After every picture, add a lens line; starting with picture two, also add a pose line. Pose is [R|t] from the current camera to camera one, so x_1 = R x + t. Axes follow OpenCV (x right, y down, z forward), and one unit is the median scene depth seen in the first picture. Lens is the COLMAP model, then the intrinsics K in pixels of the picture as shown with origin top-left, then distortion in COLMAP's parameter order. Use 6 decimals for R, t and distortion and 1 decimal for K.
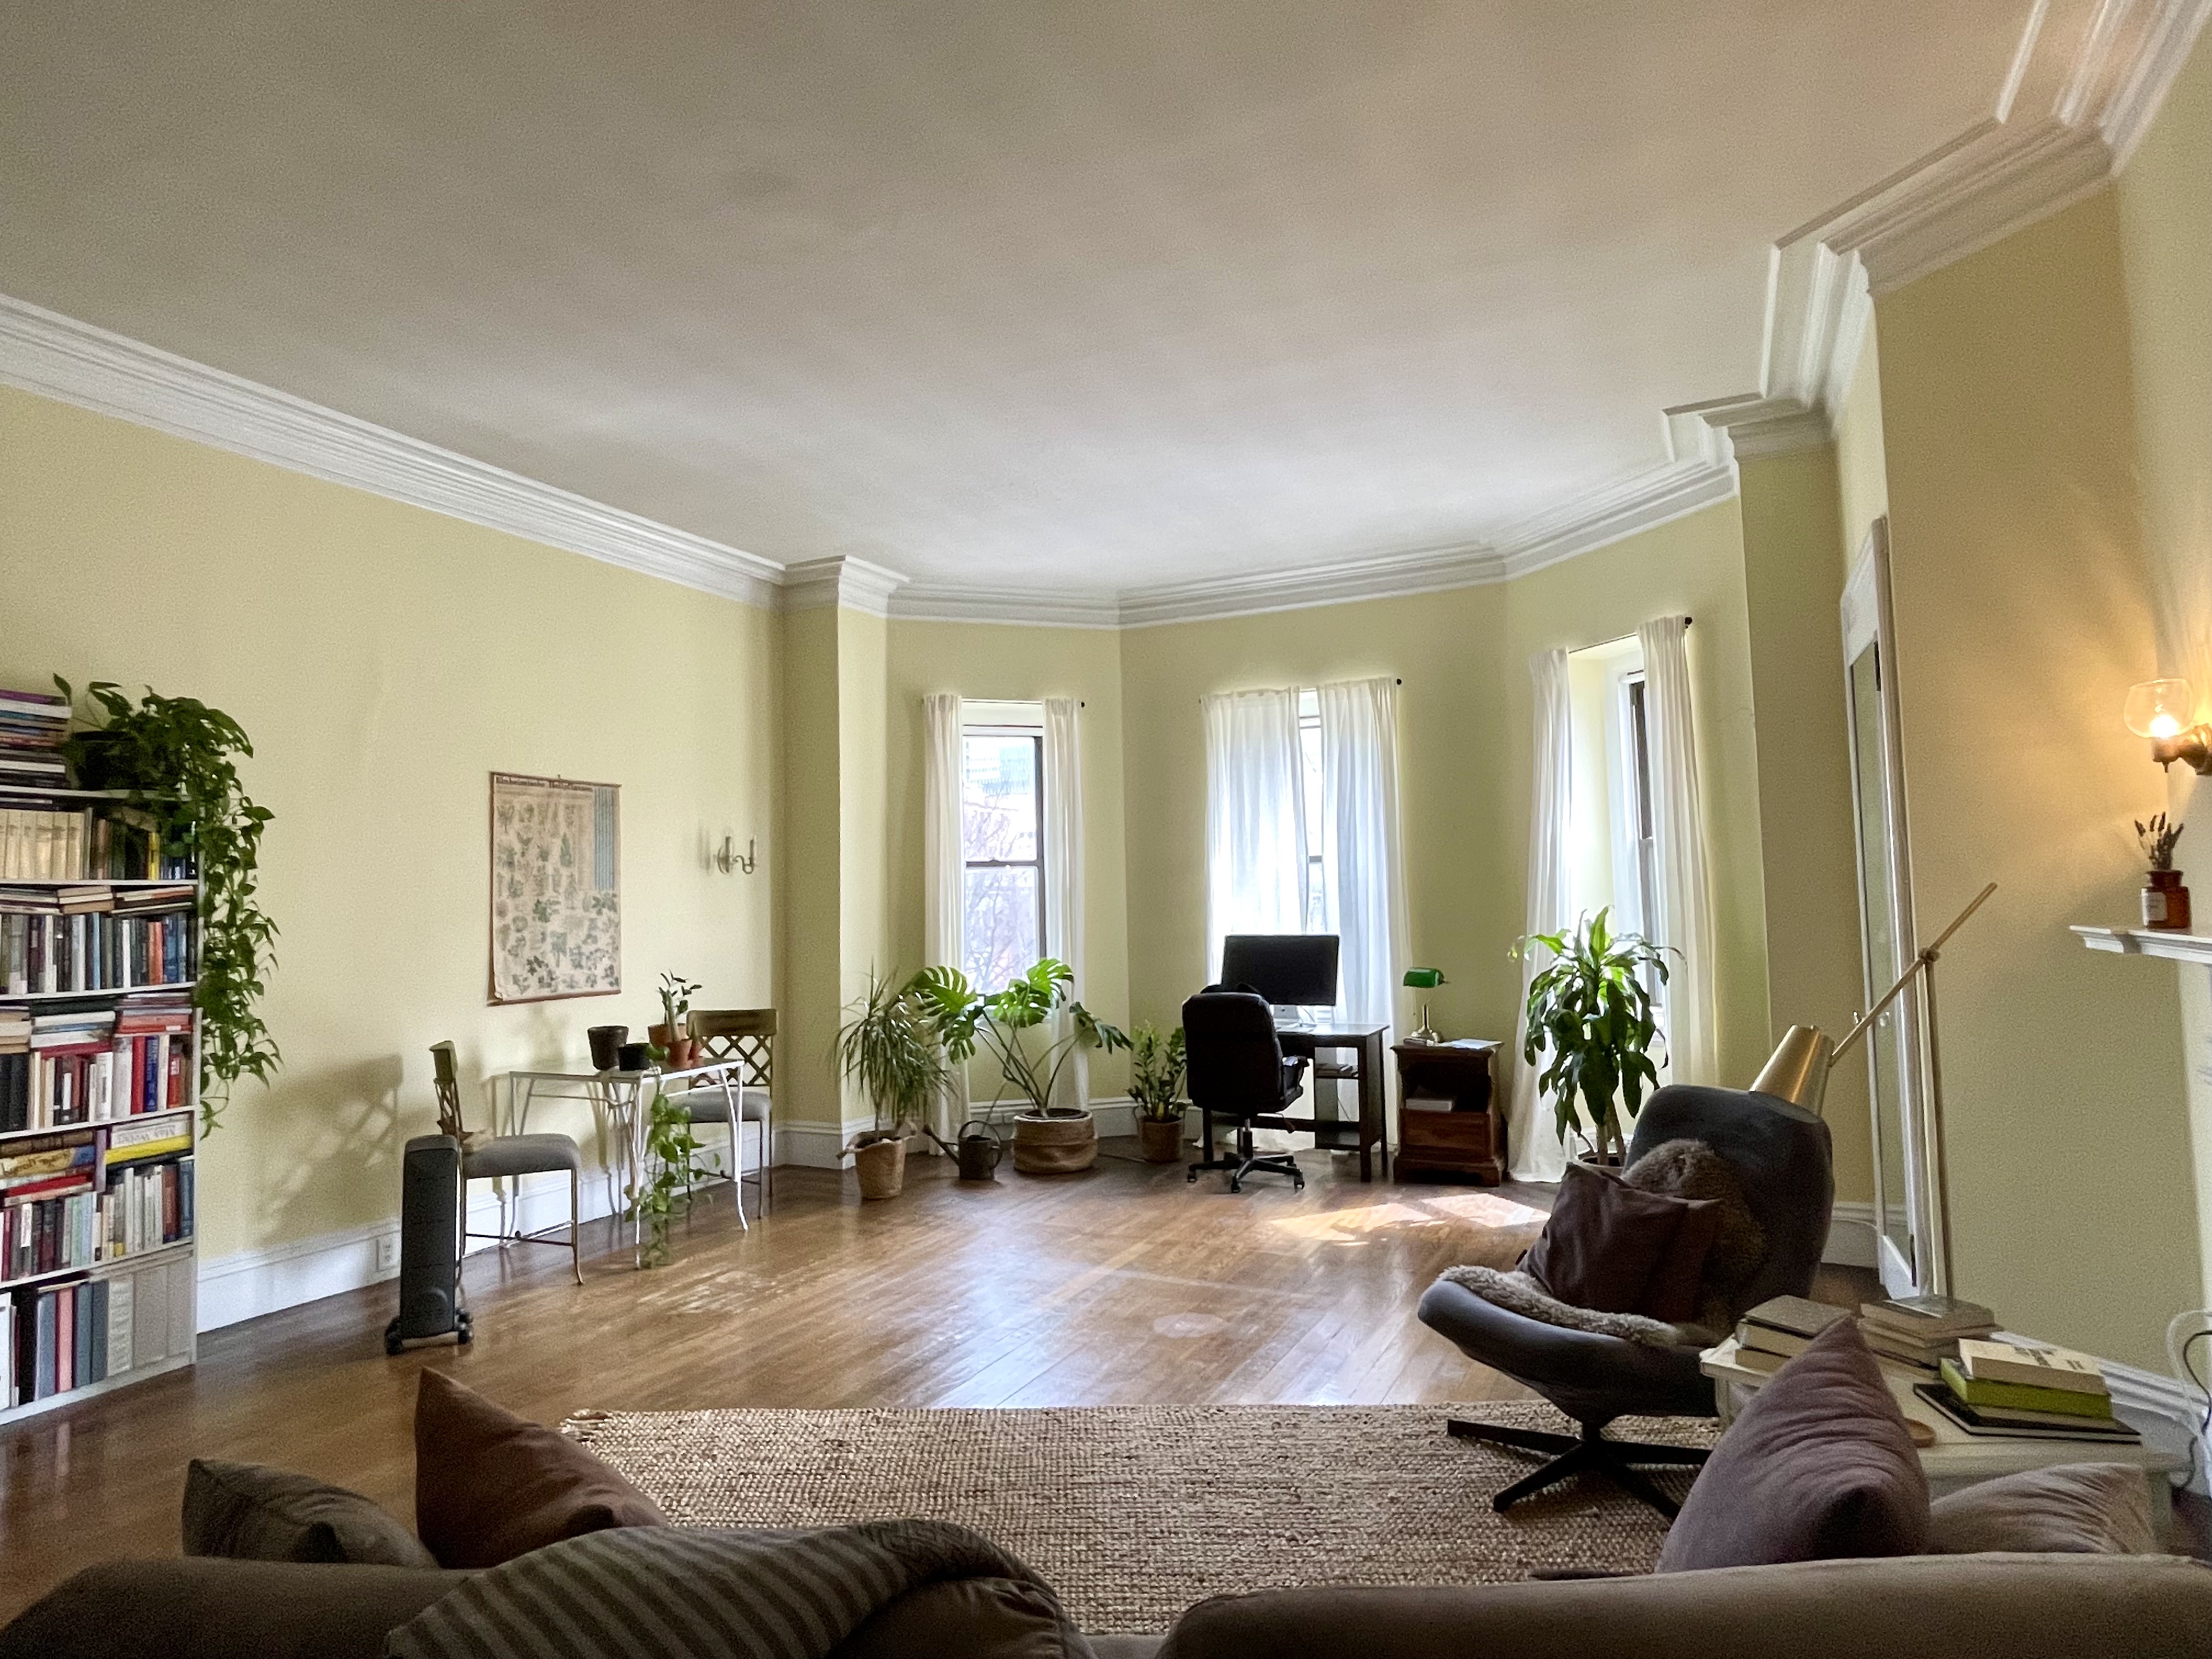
lens RADIAL K [[1244.9, 0, 1101.2], [0, 1244.9, 827.1], [0, 0, 1]] dist [-0.011835, -0.001118]
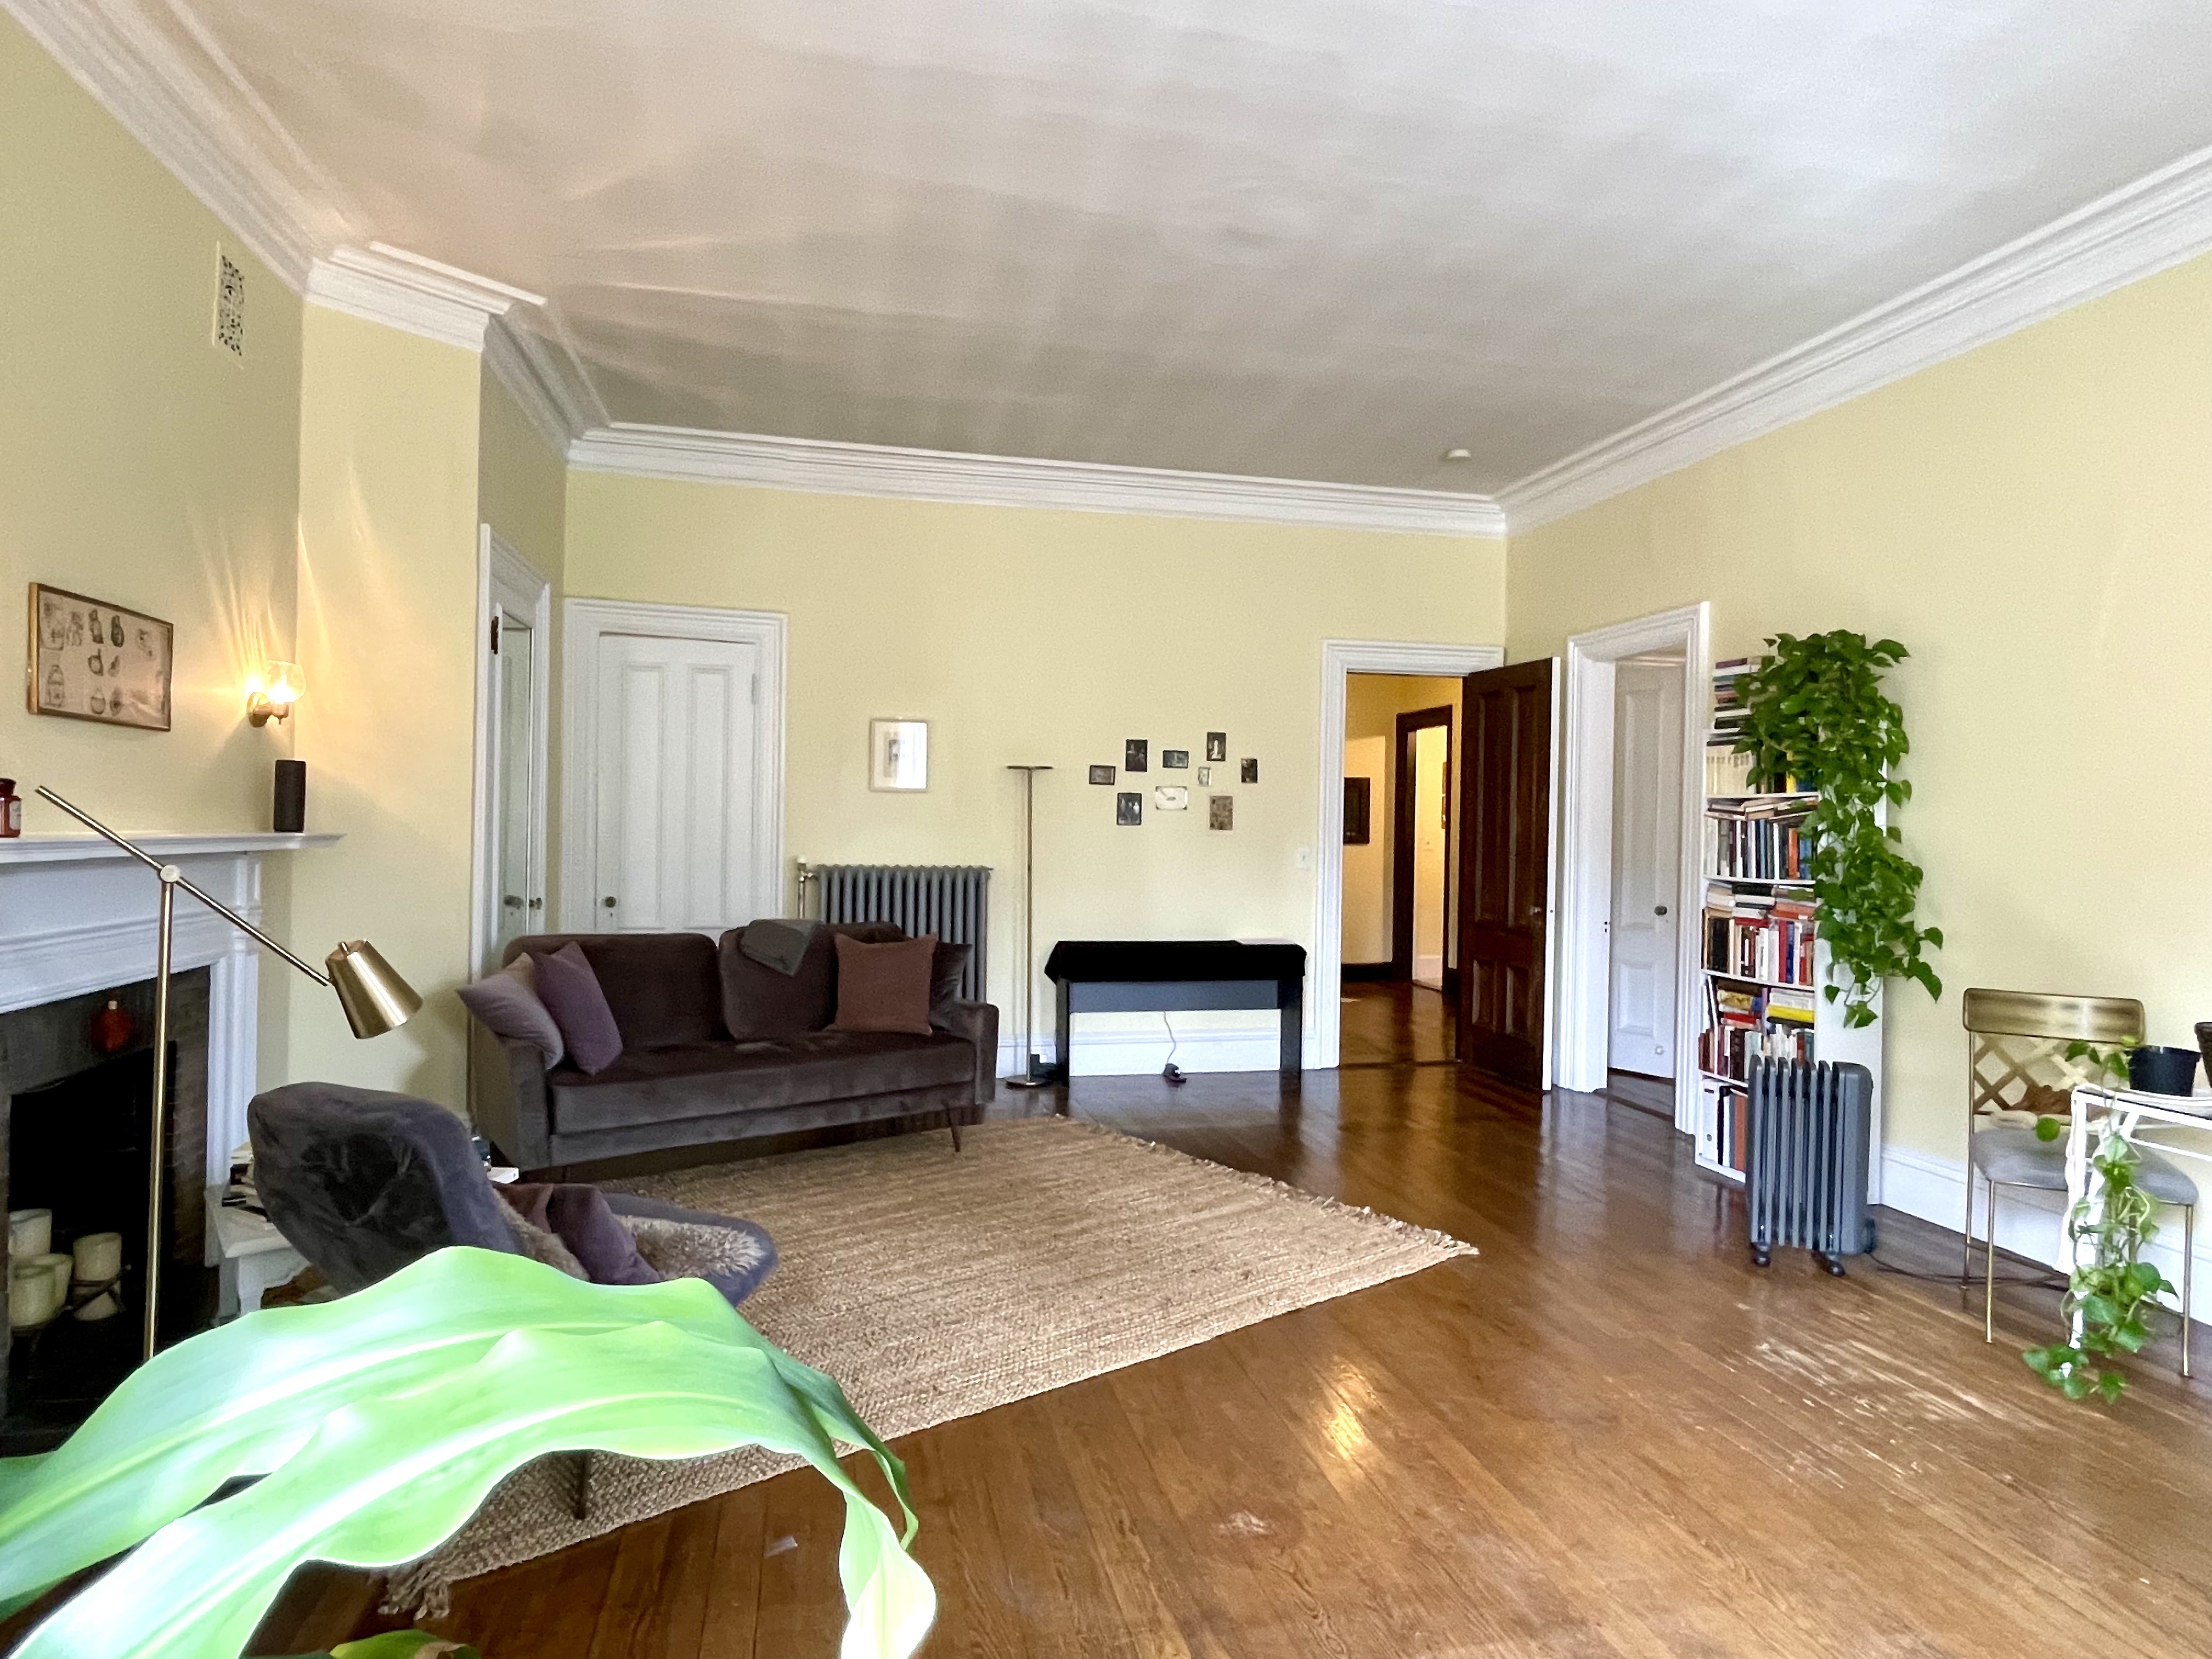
lens RADIAL K [[1244.9, 0, 1102.2], [0, 1244.9, 830.9], [0, 0, 1]] dist [-0.011835, -0.001118]
pose [[-0.776830, 0.011460, -0.629606, 0.537097], [0.039497, 0.998752, -0.030553, 0.093405], [0.628470, -0.048602, -0.776314, 1.567505]]
